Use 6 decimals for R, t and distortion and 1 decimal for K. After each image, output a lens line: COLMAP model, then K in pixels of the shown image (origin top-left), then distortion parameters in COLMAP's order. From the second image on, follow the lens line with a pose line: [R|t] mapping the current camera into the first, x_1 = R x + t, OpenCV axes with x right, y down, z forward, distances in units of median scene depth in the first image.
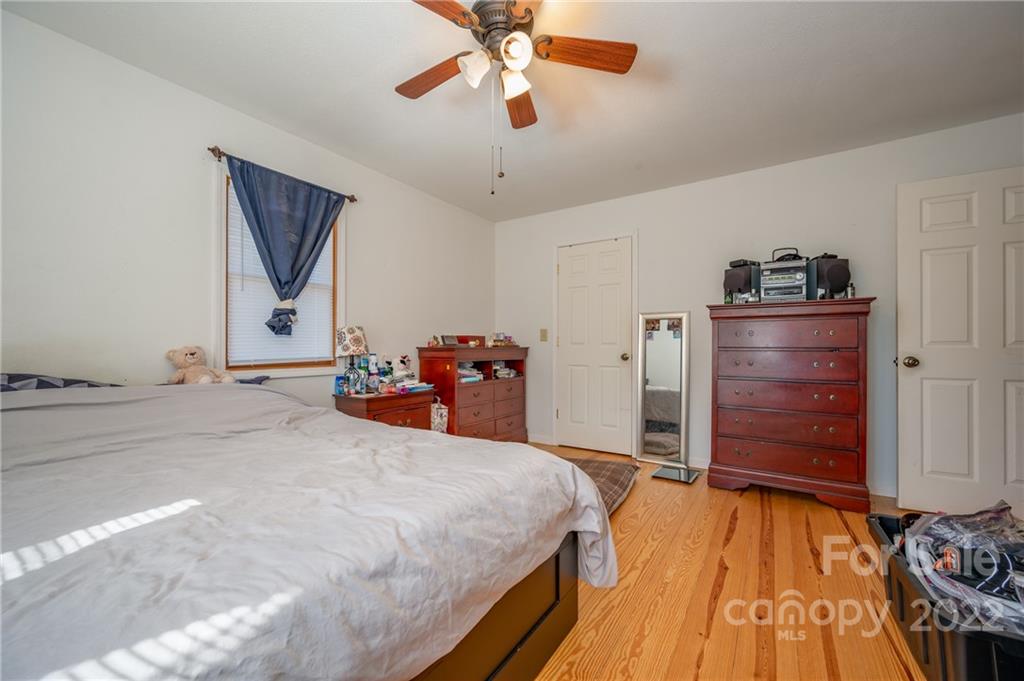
lens RADIAL K [[409.9, 0, 514.5], [0, 409.9, 339.3], [0, 0, 1]] dist [-0.000669, 0.000084]
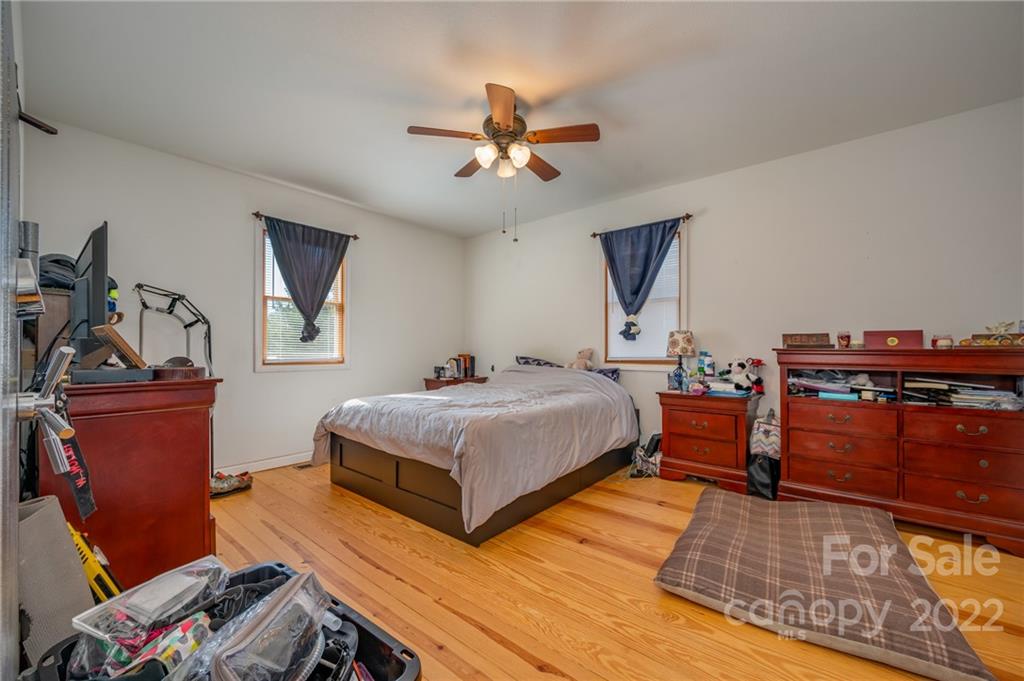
lens RADIAL K [[409.9, 0, 514.5], [0, 409.9, 339.3], [0, 0, 1]] dist [-0.000669, 0.000084]
pose [[-0.123932, -0.022347, -0.992039, 0.901445], [0.018825, 0.999513, -0.024868, 0.013715], [0.992112, -0.021757, -0.123451, 0.777417]]
